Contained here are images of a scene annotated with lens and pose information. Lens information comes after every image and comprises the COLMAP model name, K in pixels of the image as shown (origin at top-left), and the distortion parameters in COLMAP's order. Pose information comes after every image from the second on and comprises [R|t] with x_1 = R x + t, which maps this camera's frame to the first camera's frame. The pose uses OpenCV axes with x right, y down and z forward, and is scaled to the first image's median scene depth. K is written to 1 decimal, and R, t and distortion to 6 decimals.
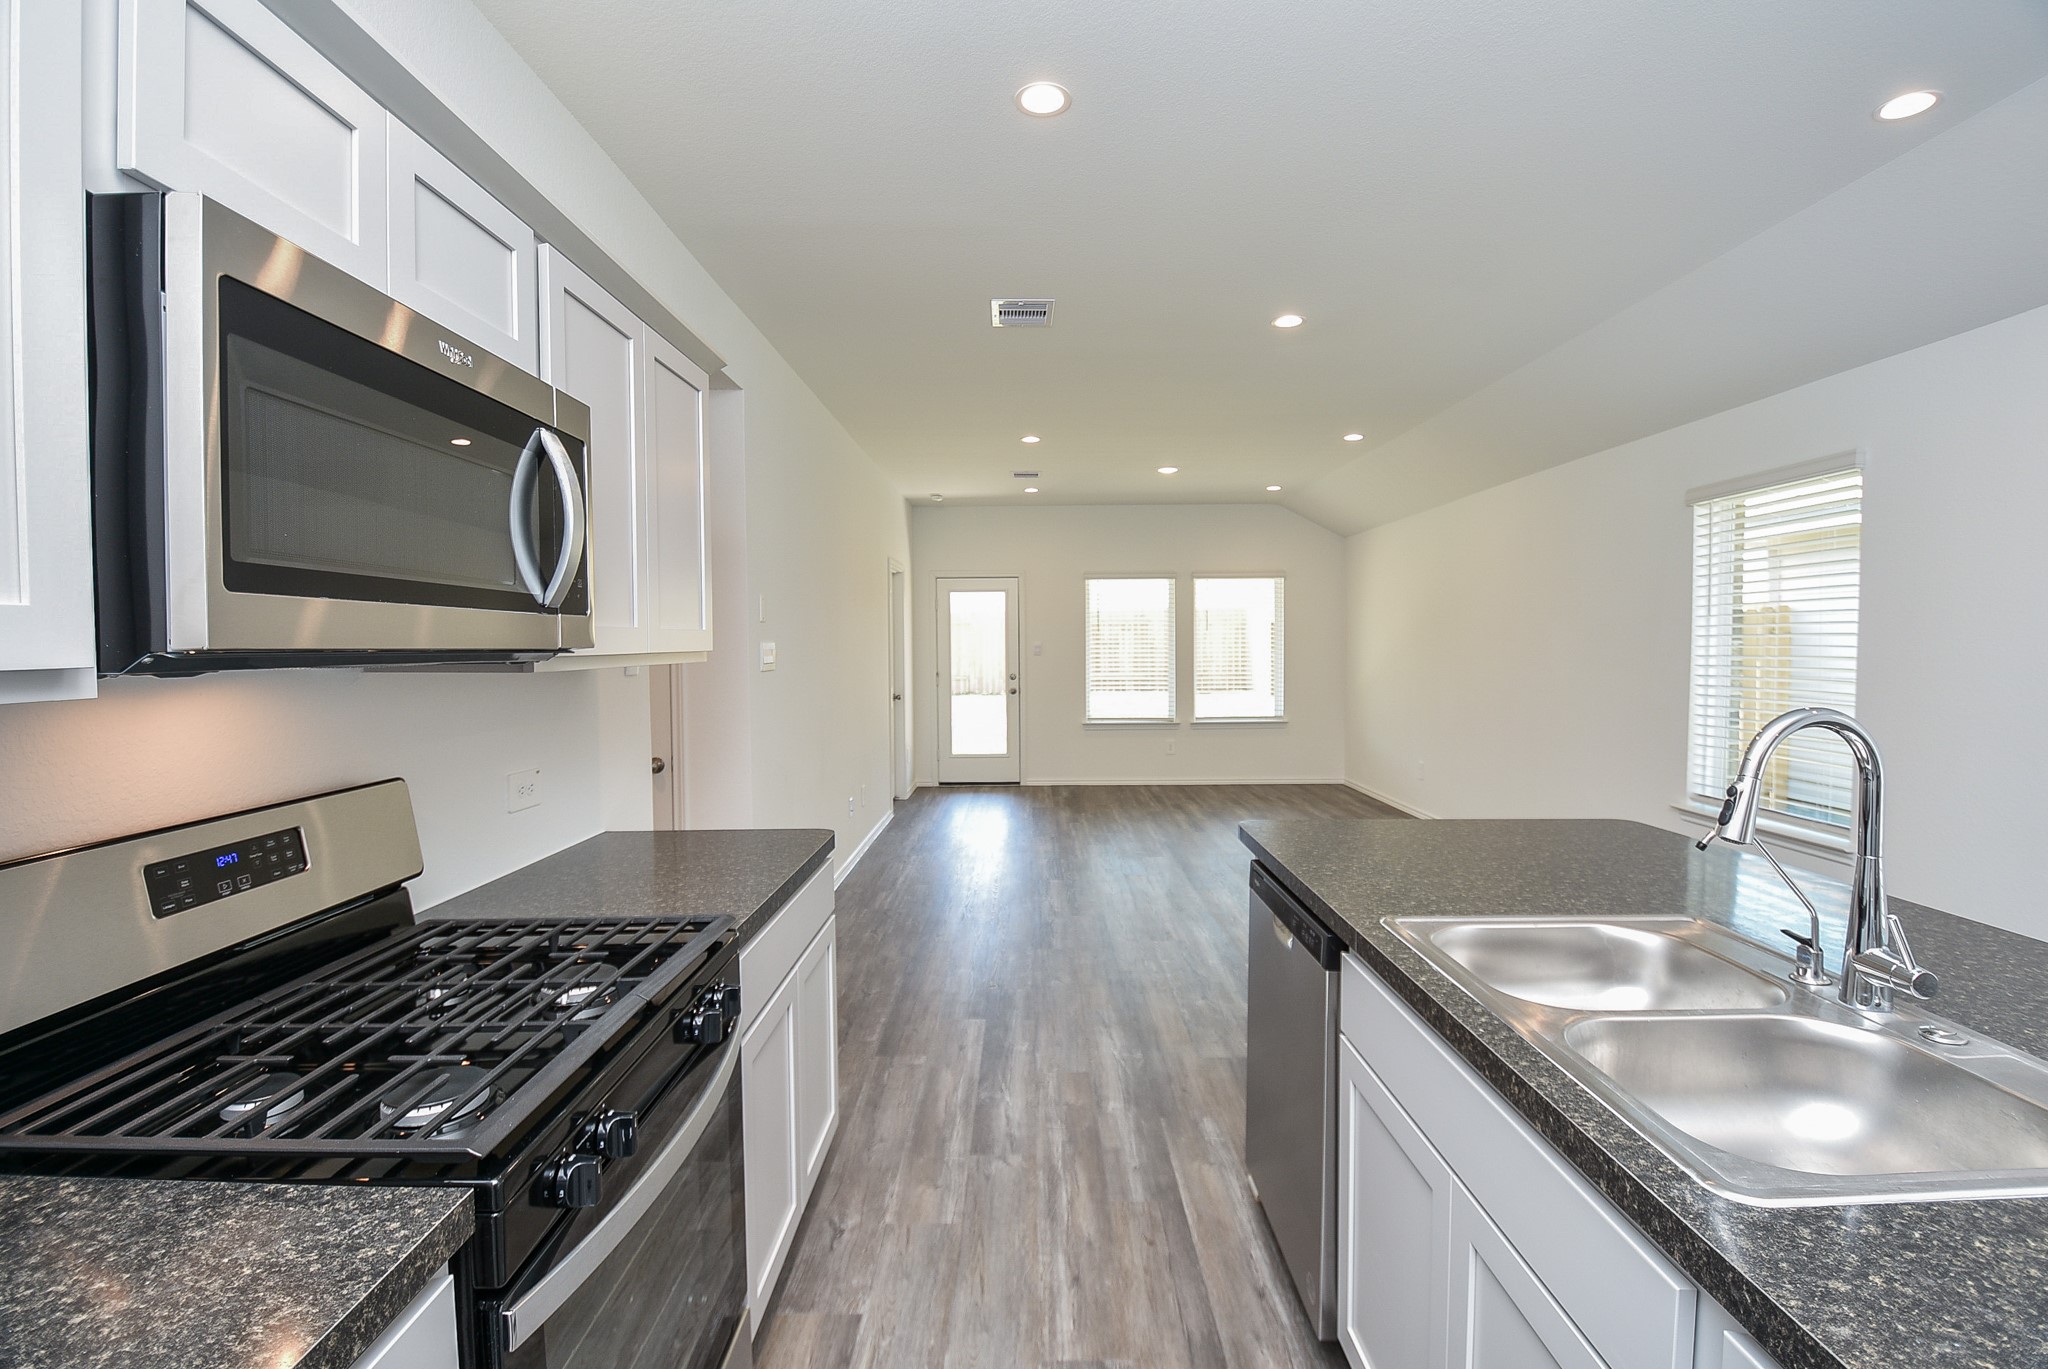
lens RADIAL K [[915.9, 0, 1012.4], [0, 915.9, 665.2], [0, 0, 1]] dist [0.001397, -0.015087]
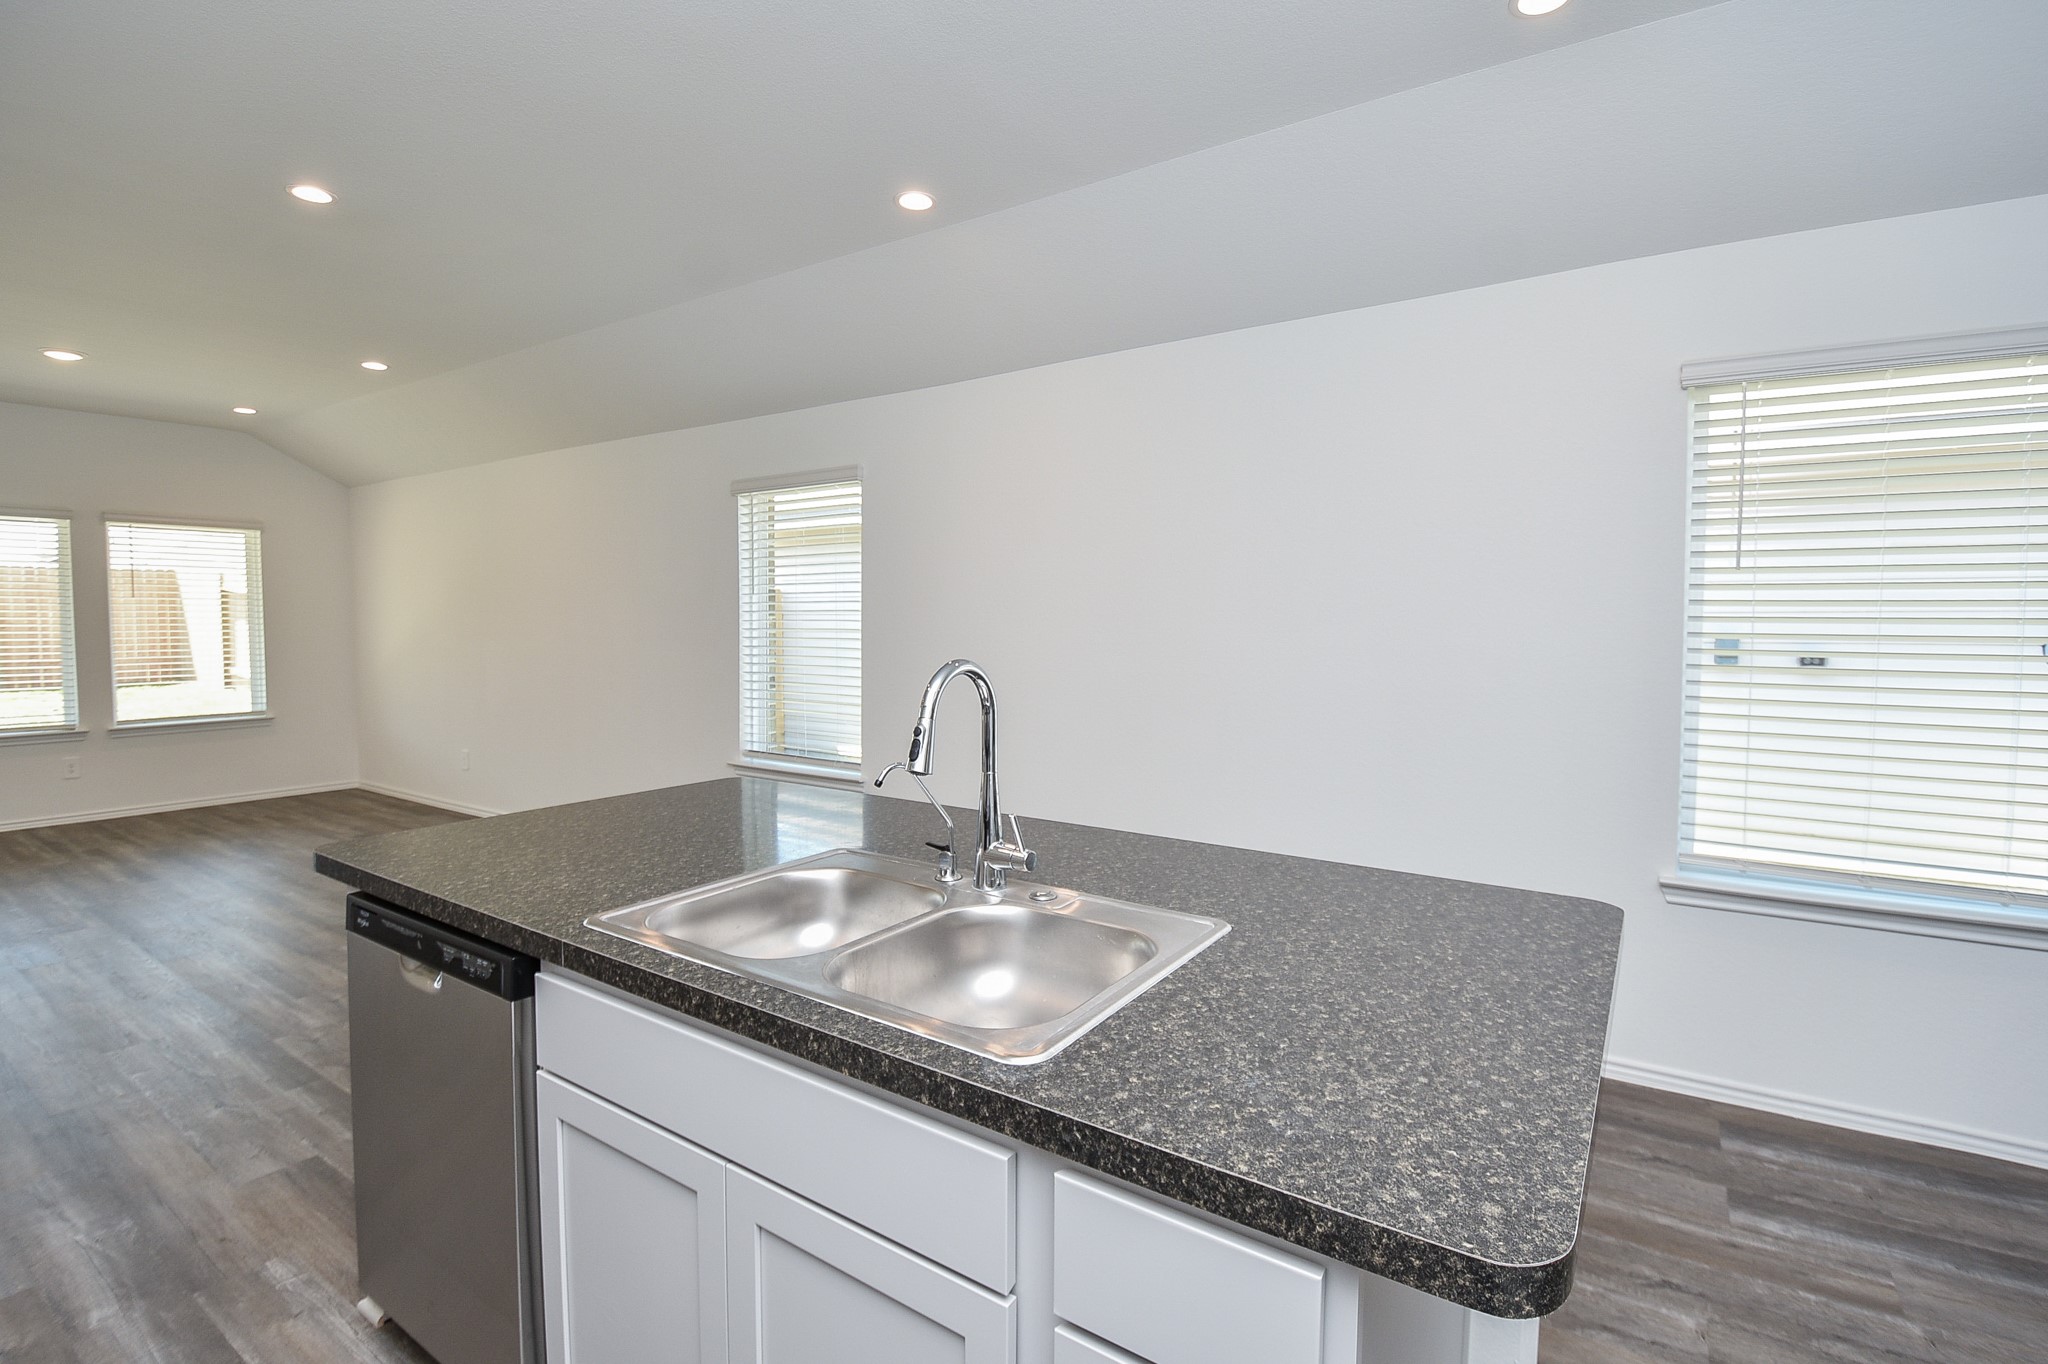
lens RADIAL K [[942.6, 0, 1040.4], [0, 942.6, 667.9], [0, 0, 1]] dist [-0.005713, -0.009336]
pose [[0.535318, -0.034056, 0.843964, -0.062220], [0.012911, 0.999400, 0.032139, 0.007576], [-0.844552, -0.006308, 0.535437, 0.087525]]
